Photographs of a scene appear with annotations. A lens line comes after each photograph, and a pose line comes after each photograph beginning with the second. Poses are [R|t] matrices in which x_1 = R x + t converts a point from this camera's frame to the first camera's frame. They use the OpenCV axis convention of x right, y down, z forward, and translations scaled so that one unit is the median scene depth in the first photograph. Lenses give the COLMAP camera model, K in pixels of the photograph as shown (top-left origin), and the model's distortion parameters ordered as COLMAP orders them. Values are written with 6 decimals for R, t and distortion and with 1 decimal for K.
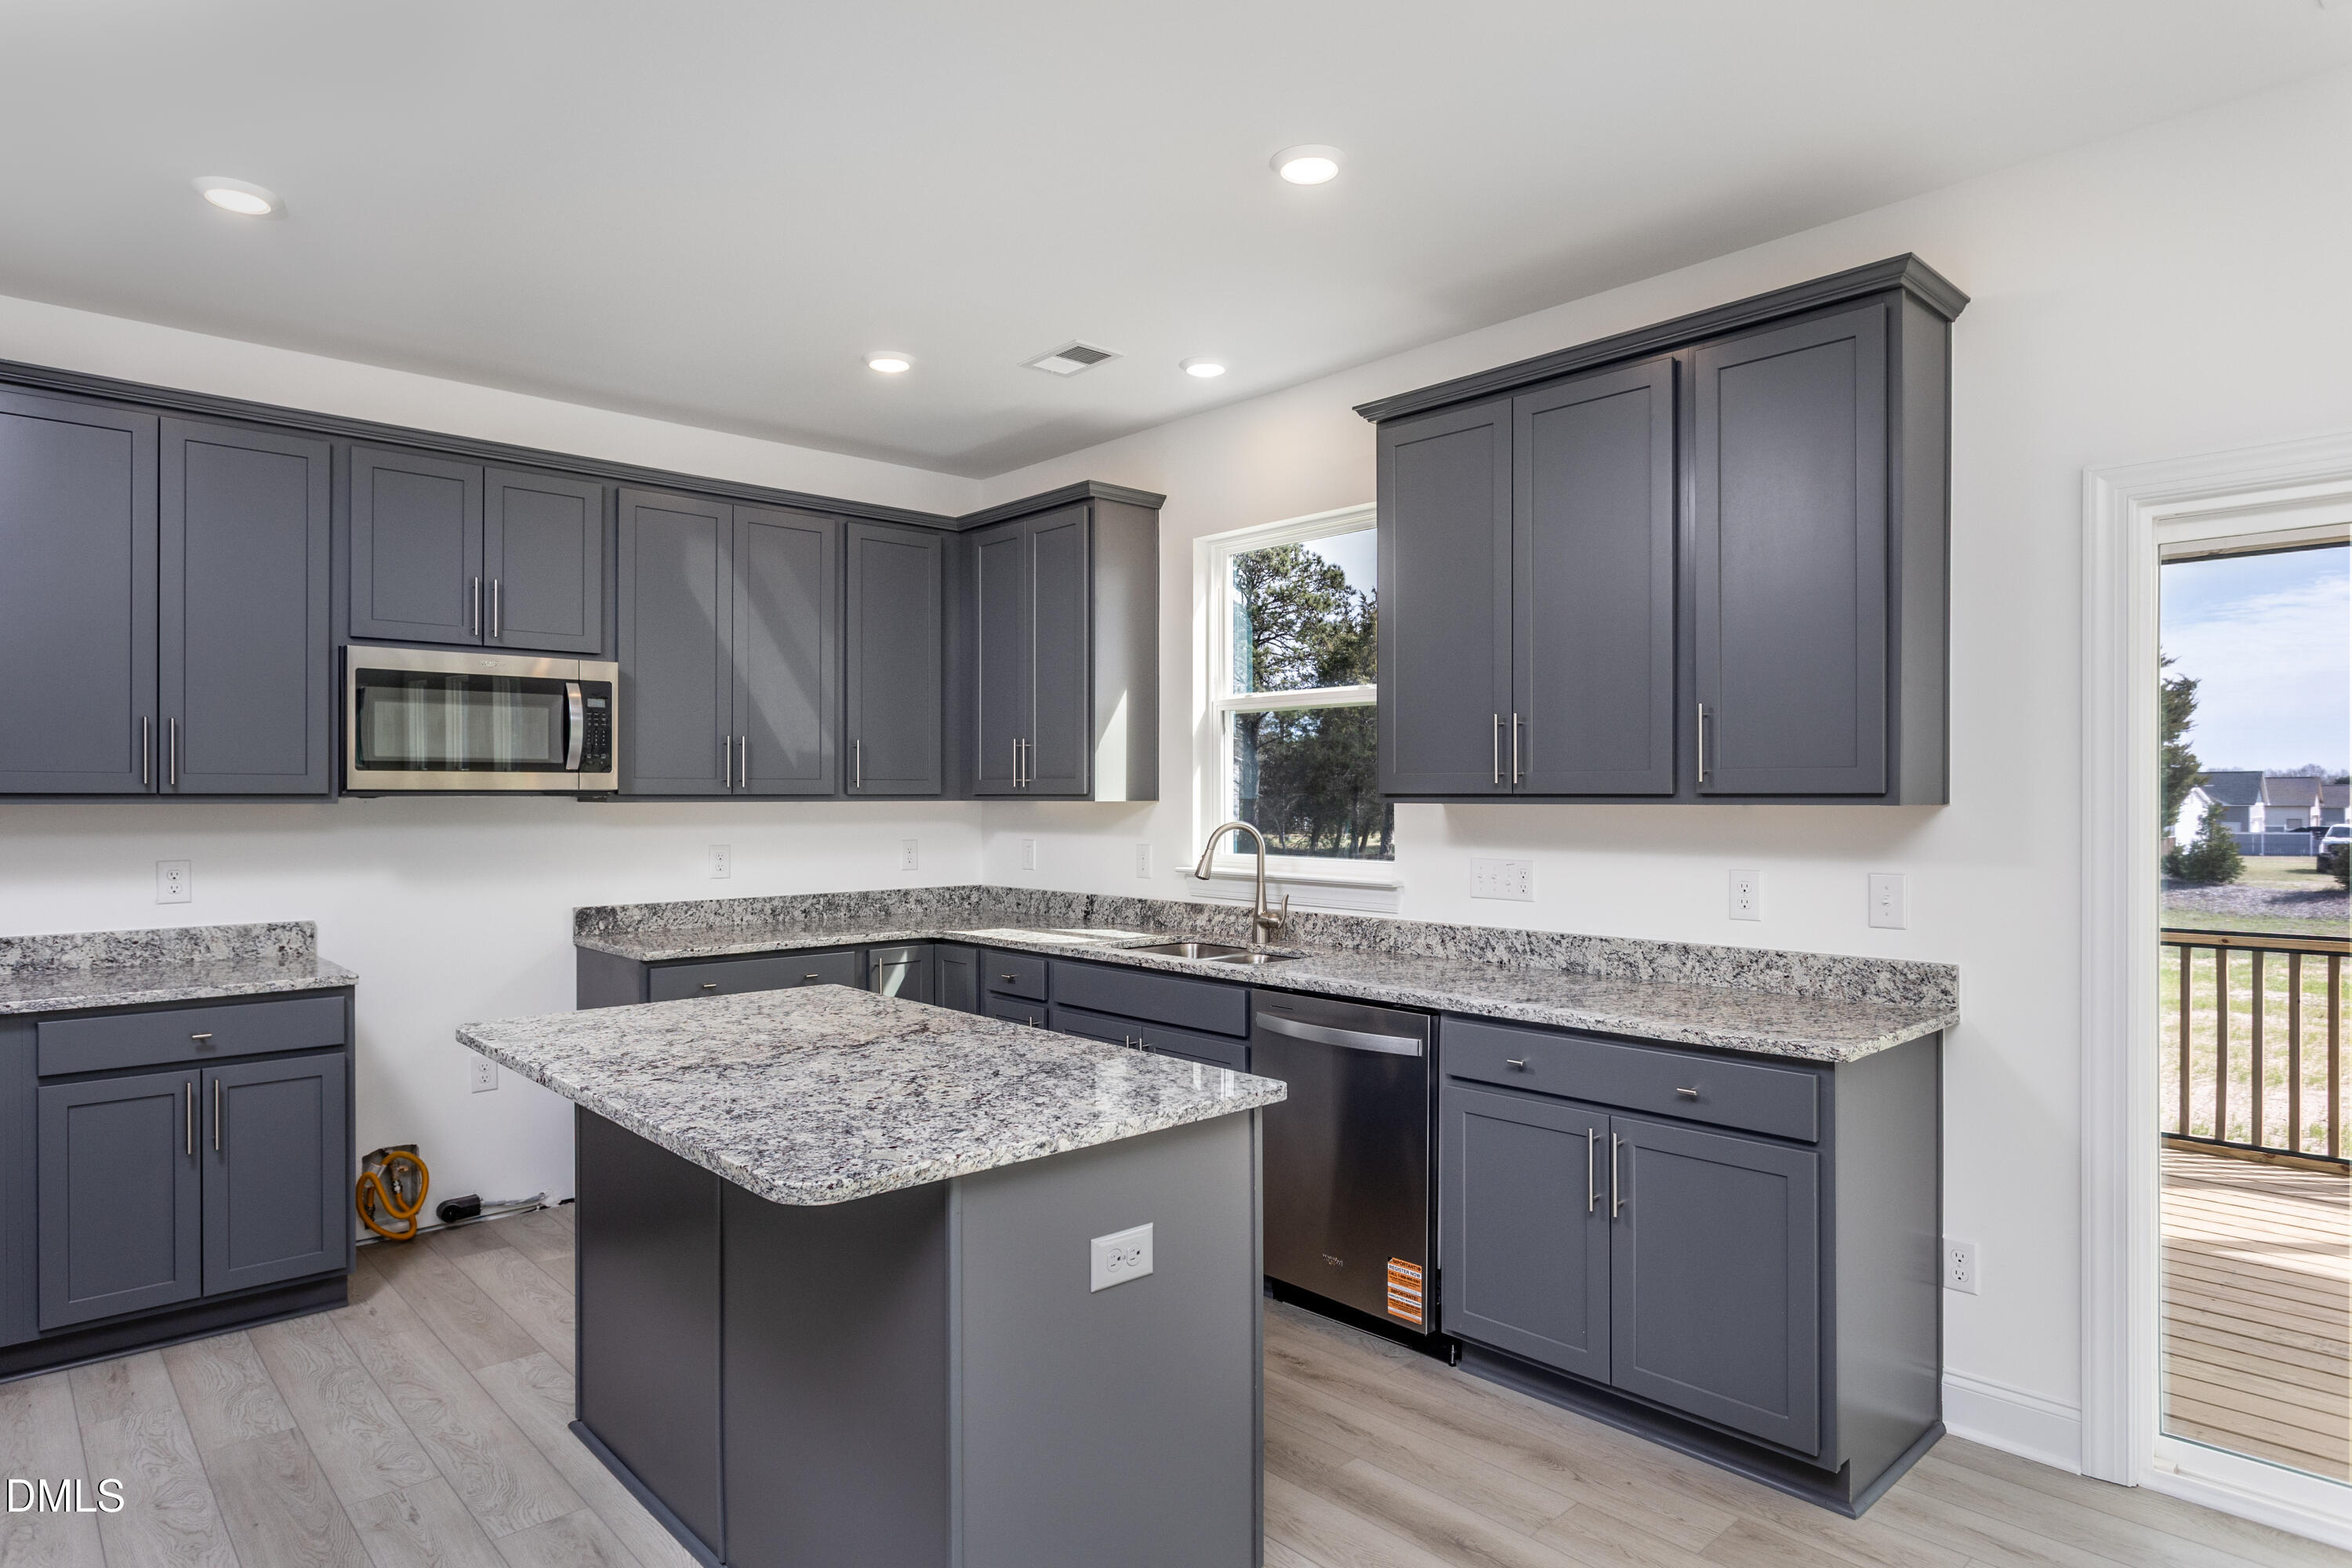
lens RADIAL K [[1334.4, 0, 1177.6], [0, 1334.4, 787.8], [0, 0, 1]] dist [-0.027636, 0.000348]
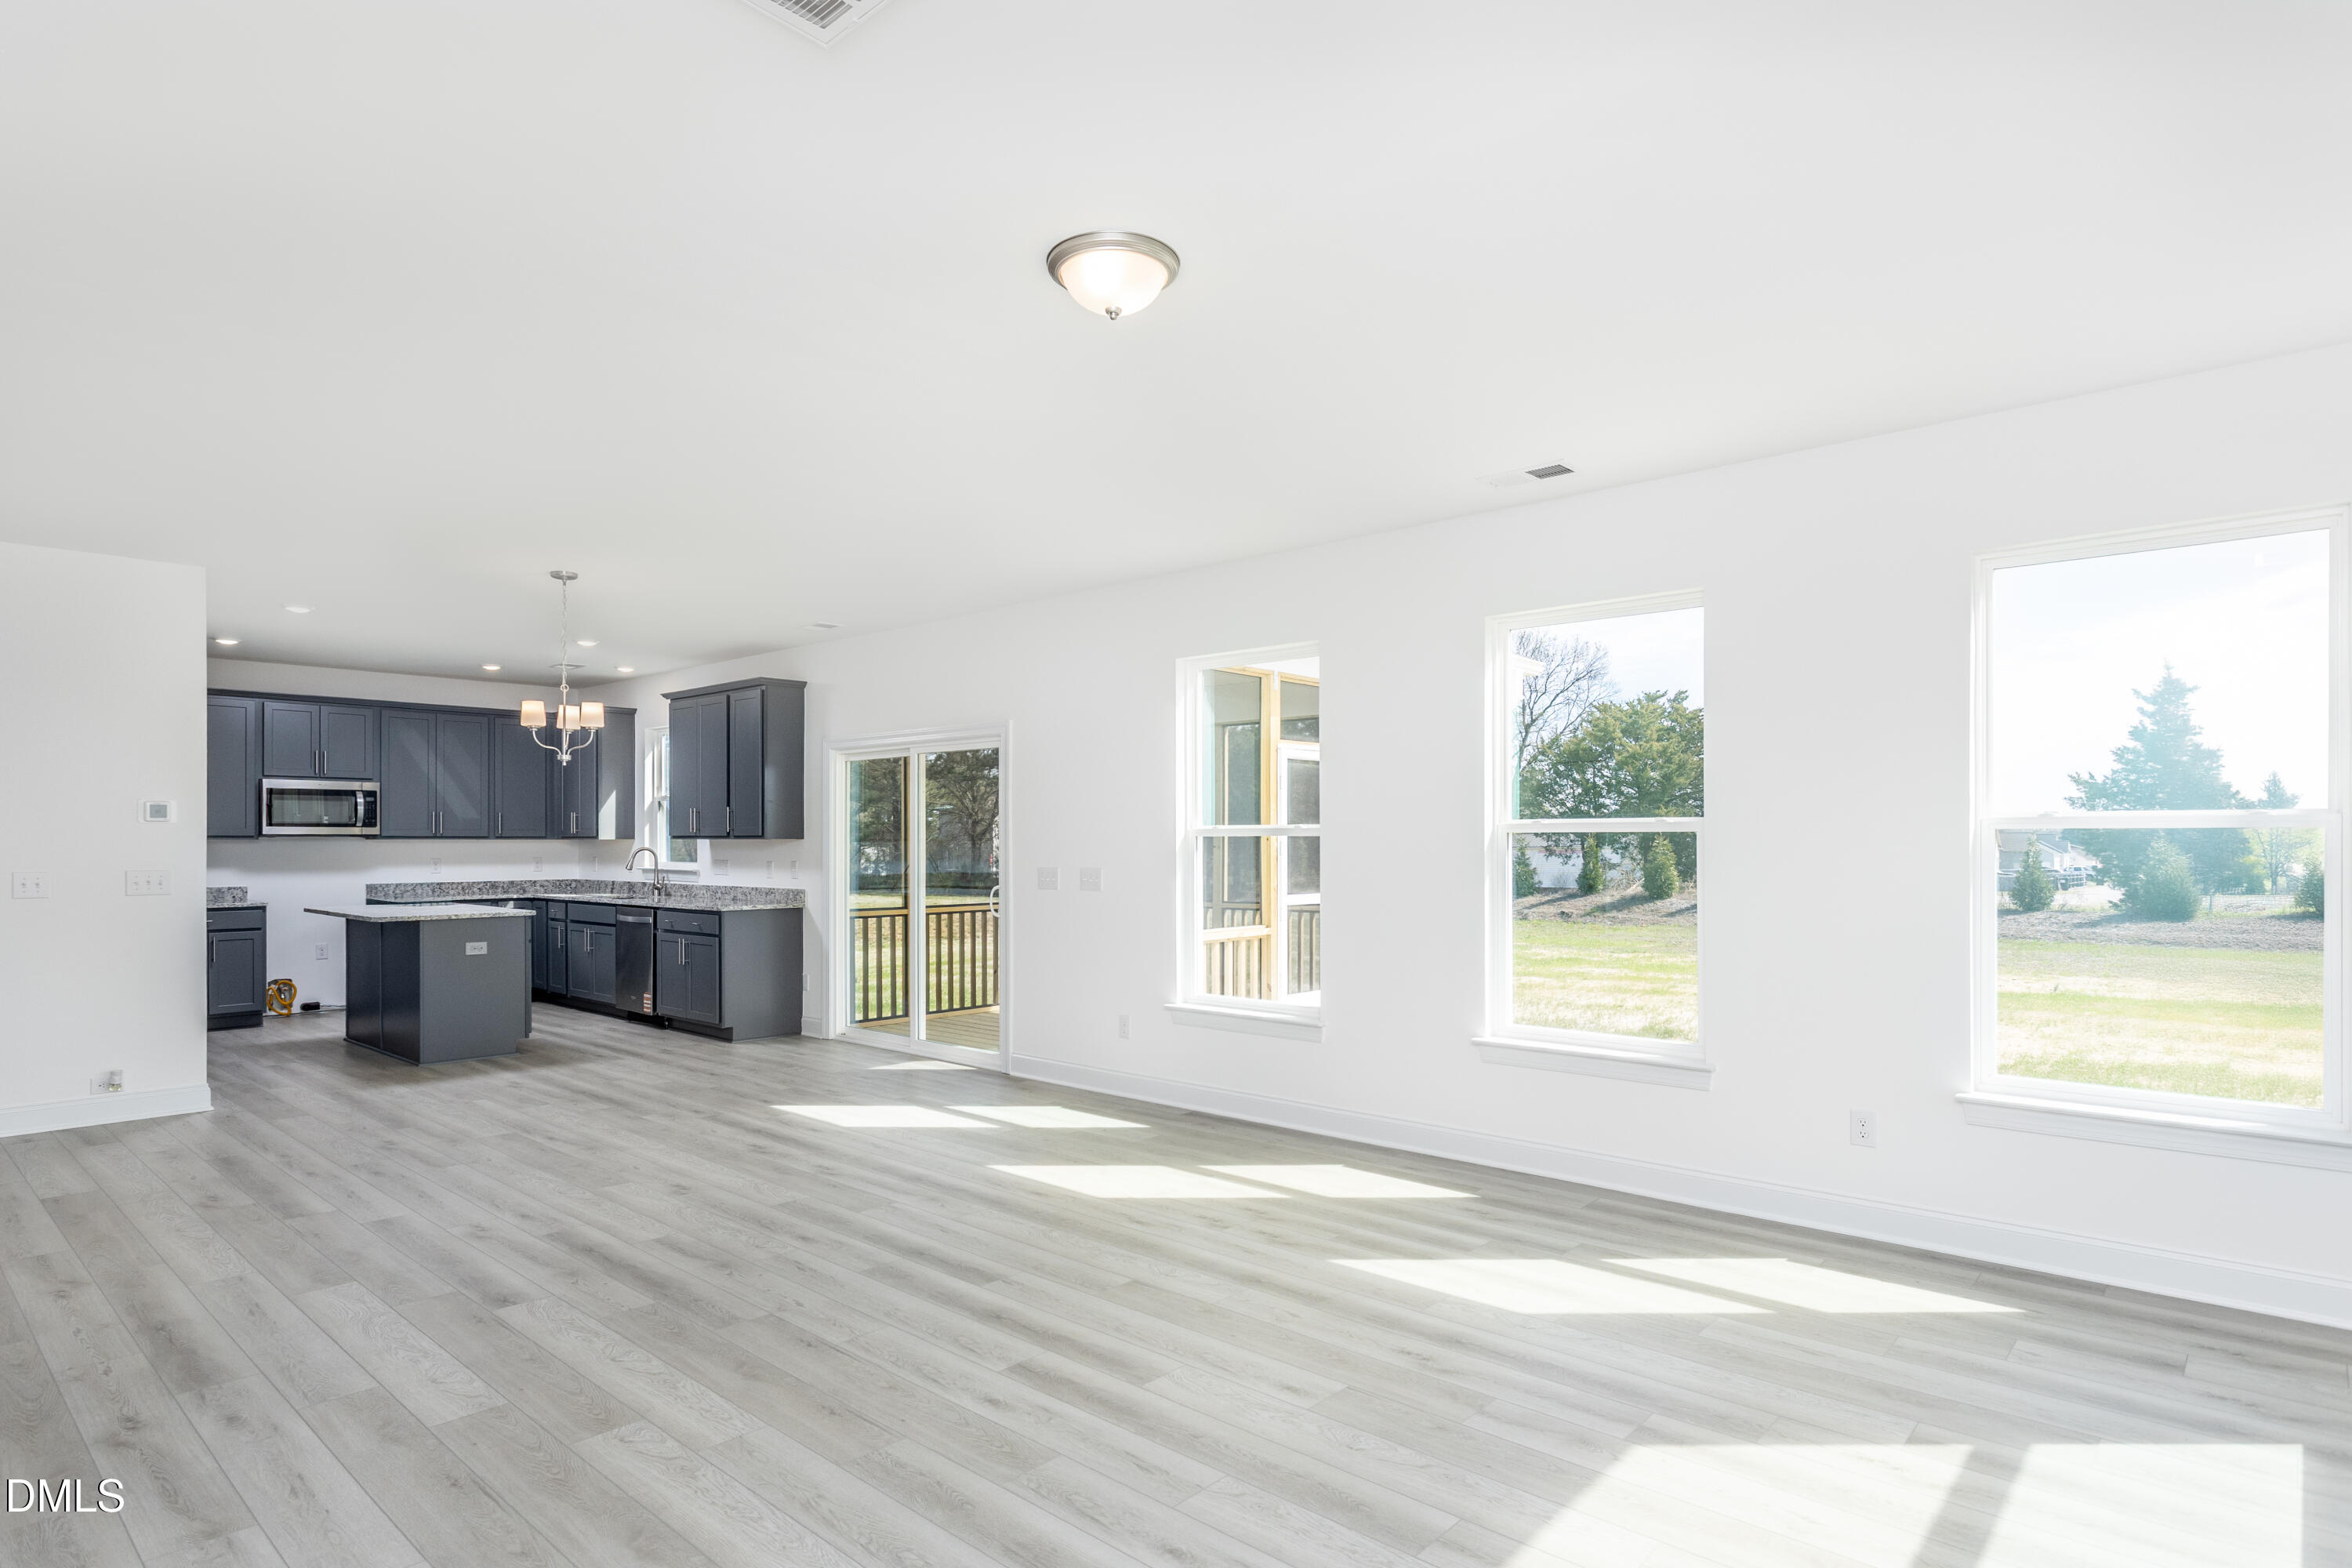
lens RADIAL K [[1222.3, 0, 1196.8], [0, 1222.3, 841.1], [0, 0, 1]] dist [-0.006138, -0.000548]
pose [[0.993809, 0.000549, 0.111104, 0.883071], [-0.001209, 0.999982, 0.005872, -0.000807], [-0.111099, -0.005970, 0.993791, -1.501664]]
